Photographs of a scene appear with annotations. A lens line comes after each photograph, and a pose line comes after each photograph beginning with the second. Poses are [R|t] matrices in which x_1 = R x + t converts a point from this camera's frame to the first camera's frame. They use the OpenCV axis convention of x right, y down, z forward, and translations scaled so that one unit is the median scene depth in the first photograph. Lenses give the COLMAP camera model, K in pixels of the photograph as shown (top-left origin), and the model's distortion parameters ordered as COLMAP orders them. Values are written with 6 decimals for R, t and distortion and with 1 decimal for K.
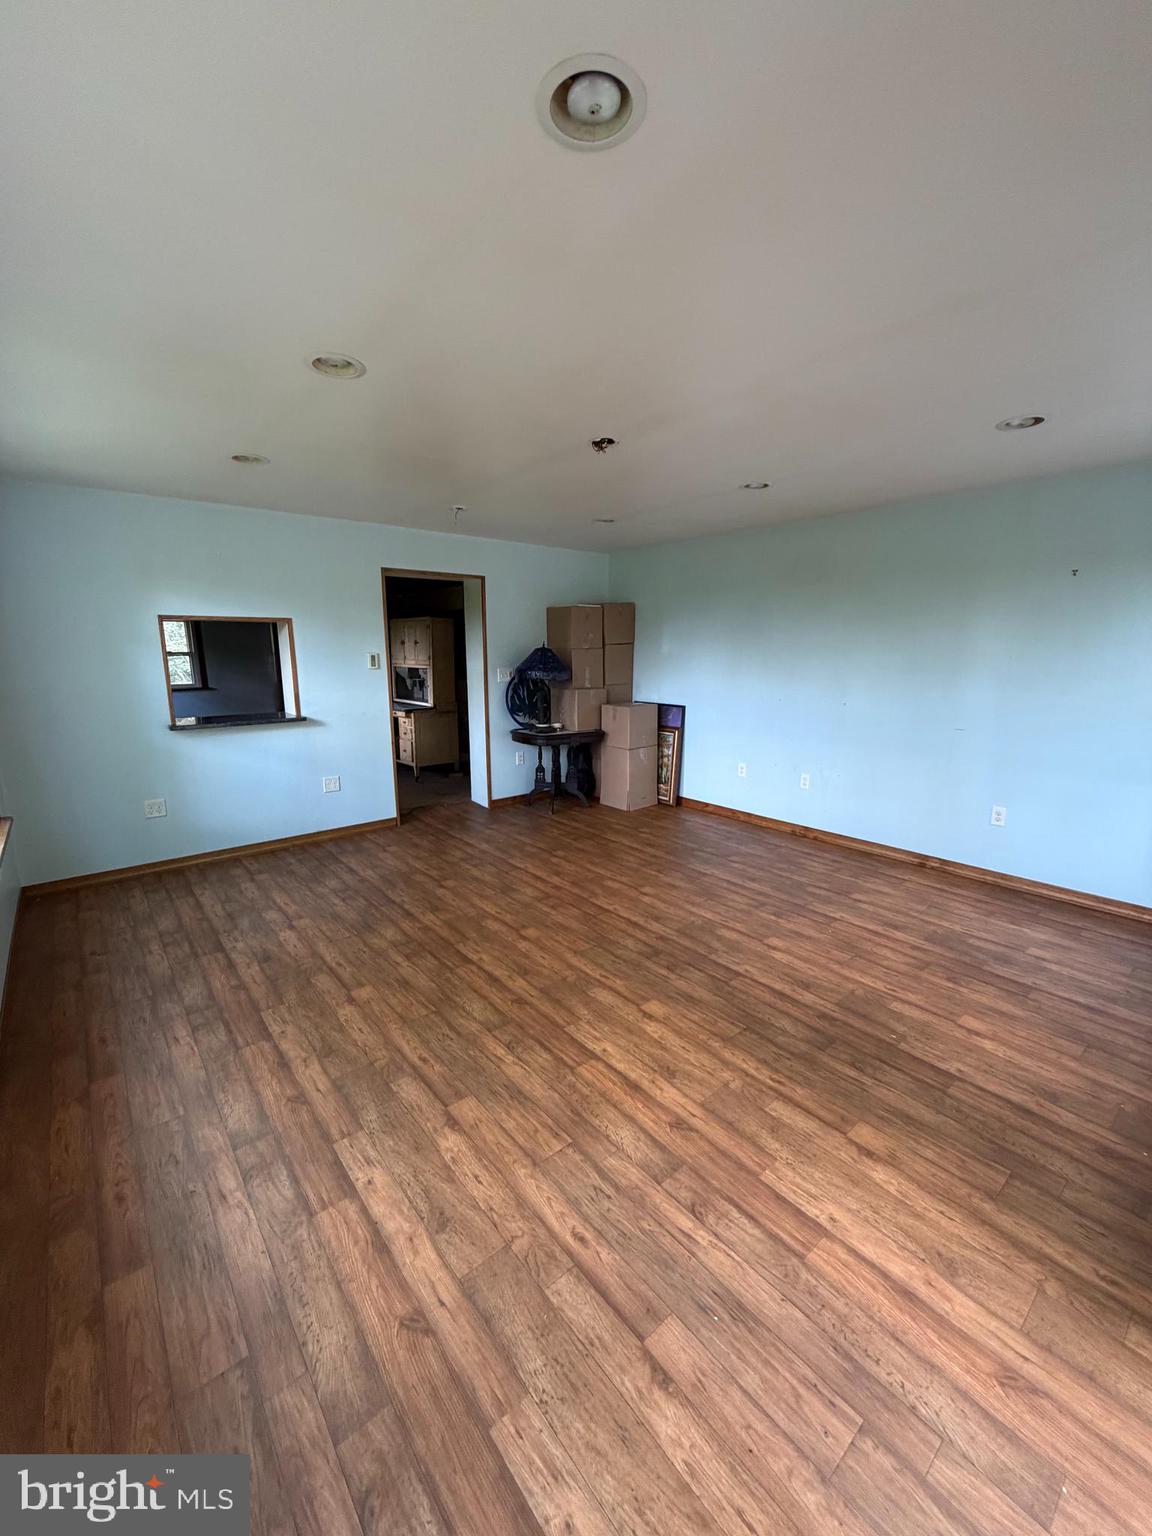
lens RADIAL K [[619.4, 0, 576.0], [0, 619.4, 768.0], [0, 0, 1]] dist [-0.000359, -0.000174]
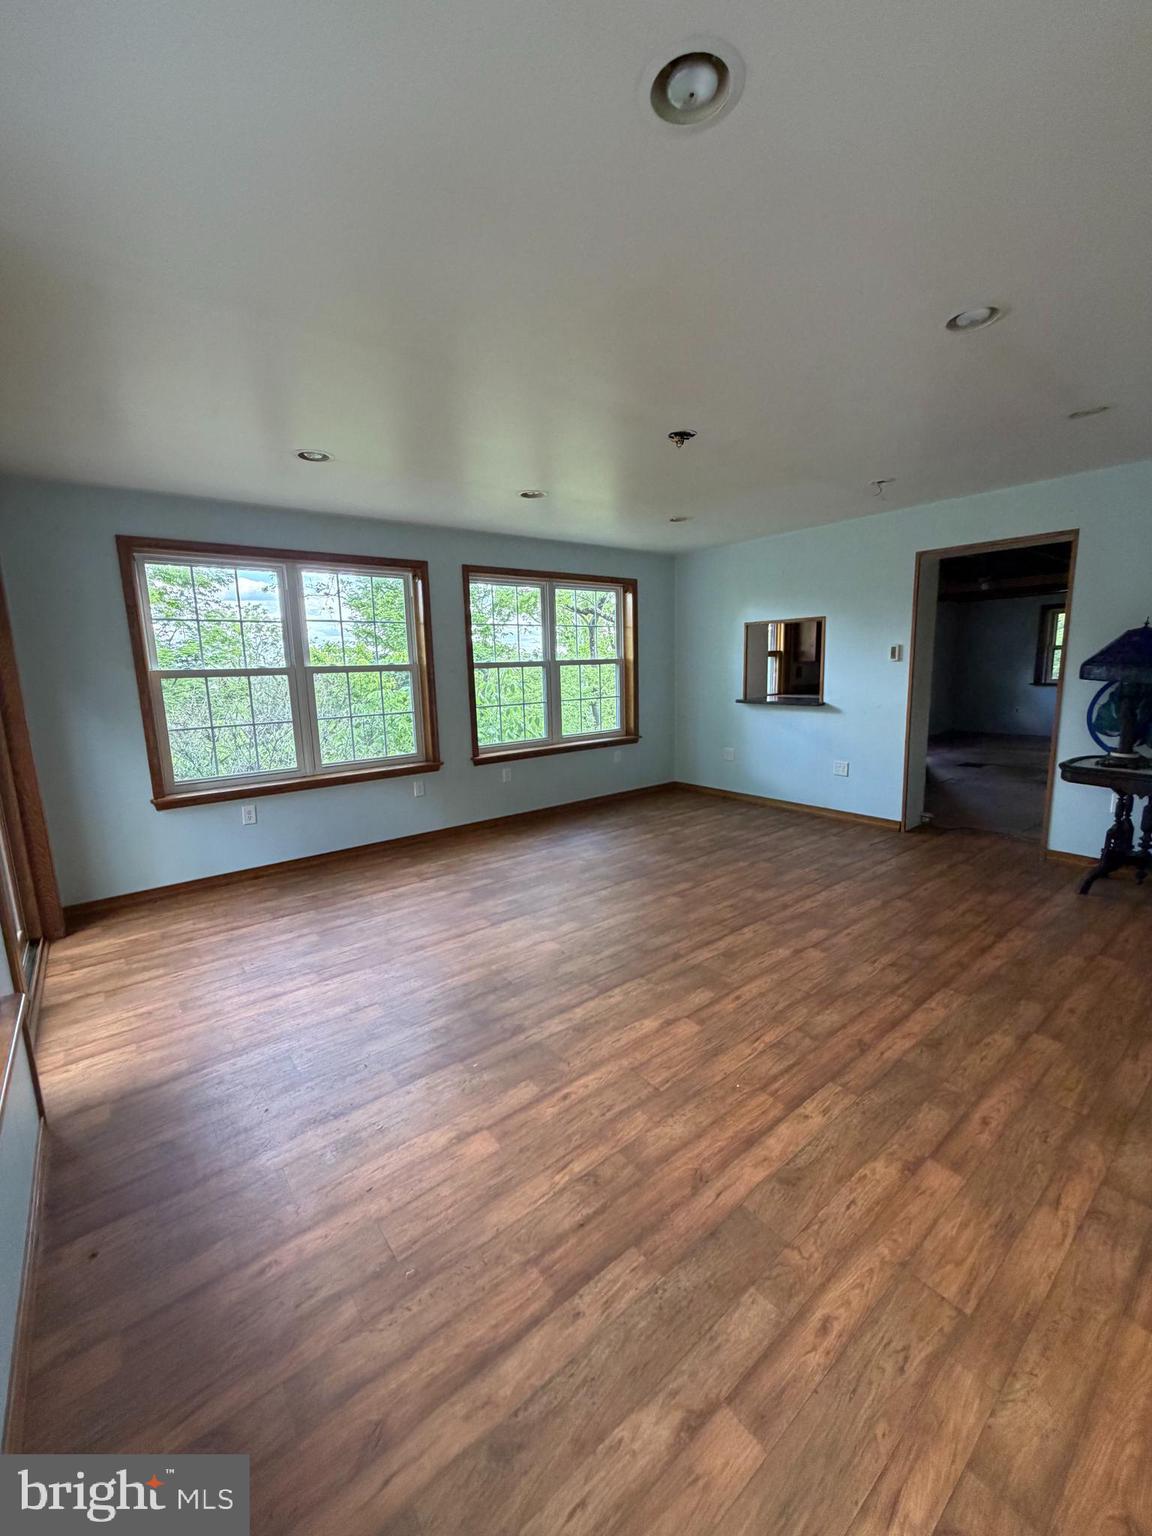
lens RADIAL K [[615.2, 0, 657.3], [0, 615.2, 773.9], [0, 0, 1]] dist [-0.001061, -0.000097]
pose [[0.040716, 0.187374, -0.981444, 0.881584], [-0.166591, 0.969783, 0.178236, -0.145603], [0.985185, 0.156243, 0.070701, 0.726808]]
